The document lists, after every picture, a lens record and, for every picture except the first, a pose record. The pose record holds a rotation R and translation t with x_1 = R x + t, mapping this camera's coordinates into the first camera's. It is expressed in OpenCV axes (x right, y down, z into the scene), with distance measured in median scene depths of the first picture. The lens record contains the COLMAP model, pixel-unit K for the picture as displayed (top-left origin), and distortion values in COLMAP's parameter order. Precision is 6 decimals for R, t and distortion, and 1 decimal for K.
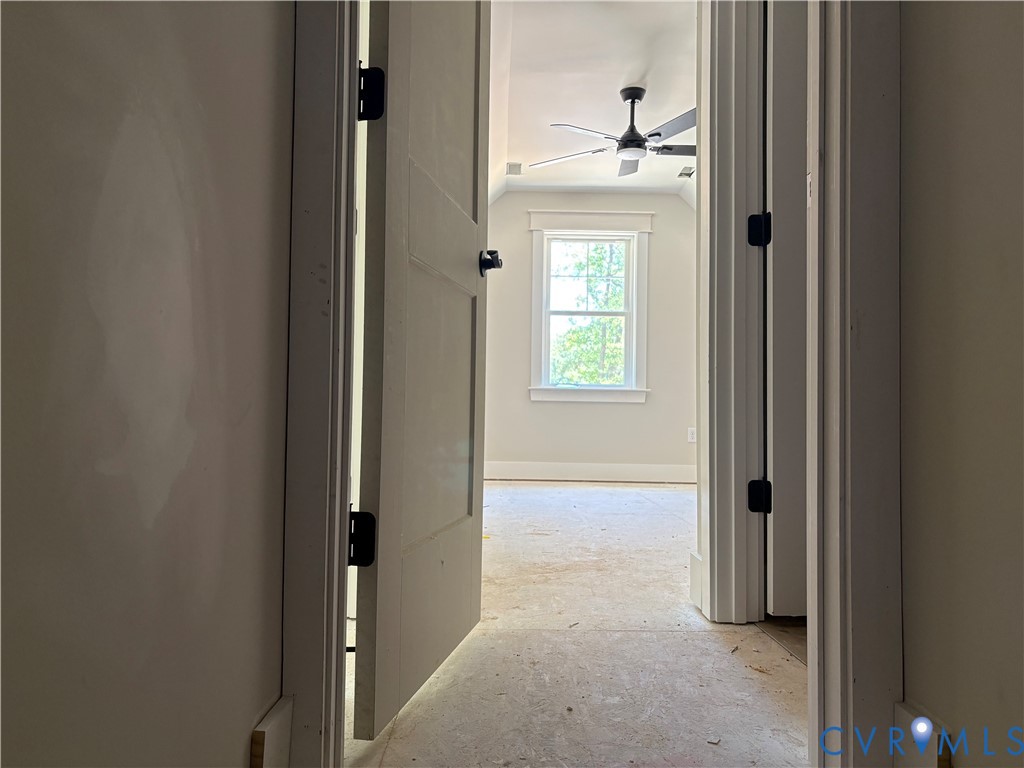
lens RADIAL K [[784.6, 0, 513.4], [0, 784.6, 389.2], [0, 0, 1]] dist [0.017551, -0.016183]
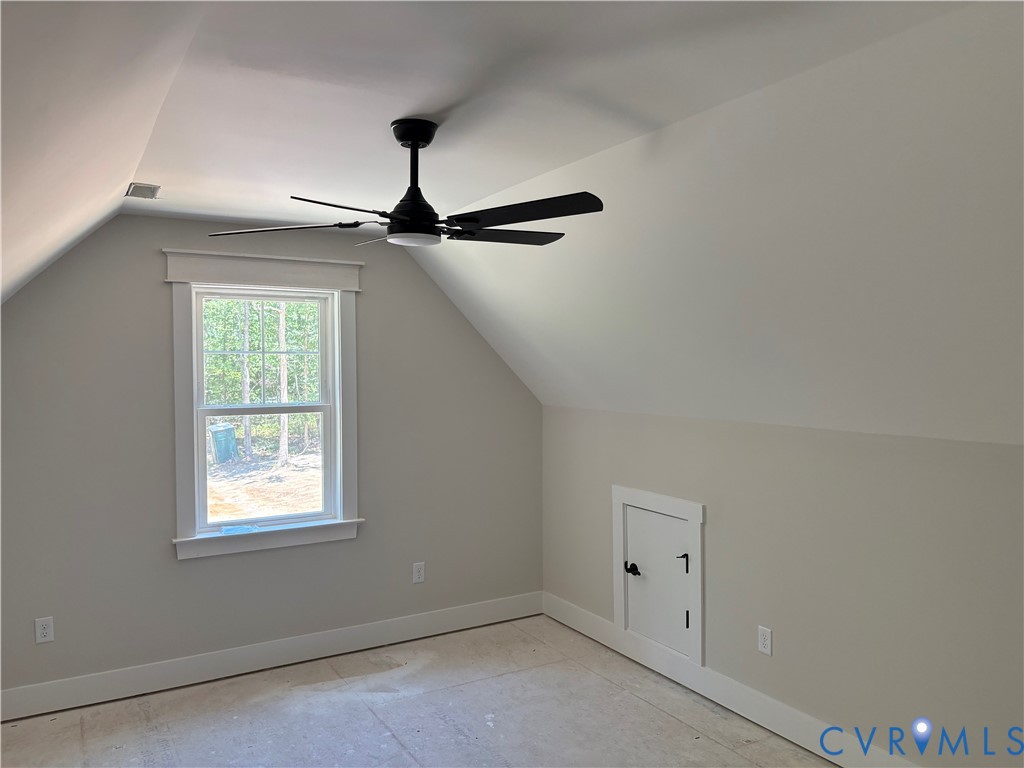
lens RADIAL K [[784.6, 0, 519.4], [0, 784.6, 376.8], [0, 0, 1]] dist [0.017551, -0.016183]
pose [[0.871046, -0.028750, 0.490360, -0.043305], [0.005179, 0.998768, 0.049358, -0.159122], [-0.491174, -0.040453, 0.870121, 0.328163]]
